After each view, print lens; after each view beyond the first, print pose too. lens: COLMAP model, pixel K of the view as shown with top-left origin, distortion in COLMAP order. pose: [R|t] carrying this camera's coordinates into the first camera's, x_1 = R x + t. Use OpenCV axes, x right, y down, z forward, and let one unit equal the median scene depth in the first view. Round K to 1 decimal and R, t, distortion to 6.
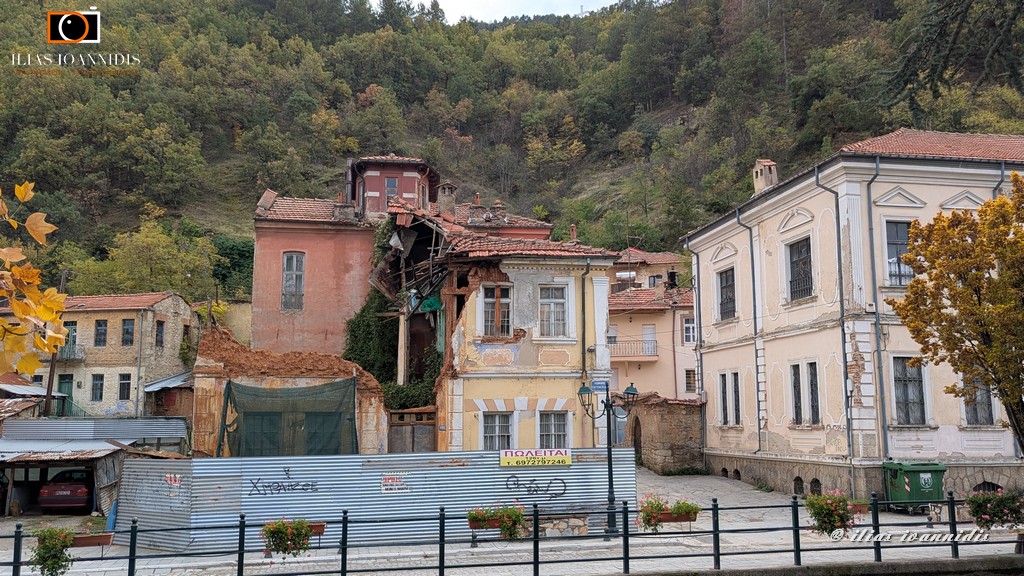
lens RADIAL K [[901.1, 0, 512.3], [0, 901.1, 291.6], [0, 0, 1]] dist [0.030748, -0.007092]
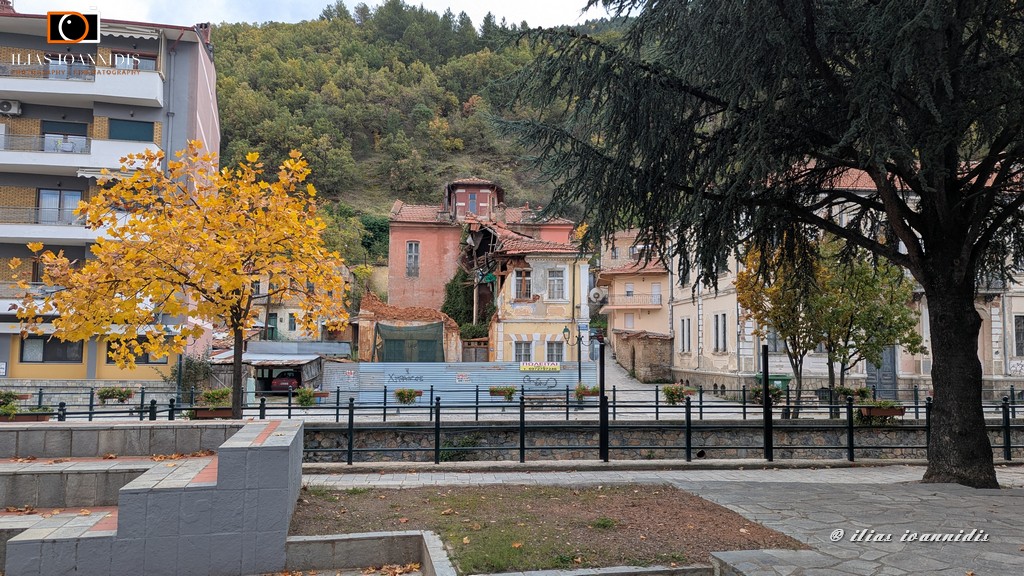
lens RADIAL K [[908.5, 0, 514.0], [0, 908.5, 288.6], [0, 0, 1]] dist [0.044463, -0.010583]
pose [[0.989678, 0.006669, -0.143152, 0.167554], [0.003879, 0.997304, 0.073278, -0.076610], [0.143255, -0.073077, 0.986984, -0.575941]]
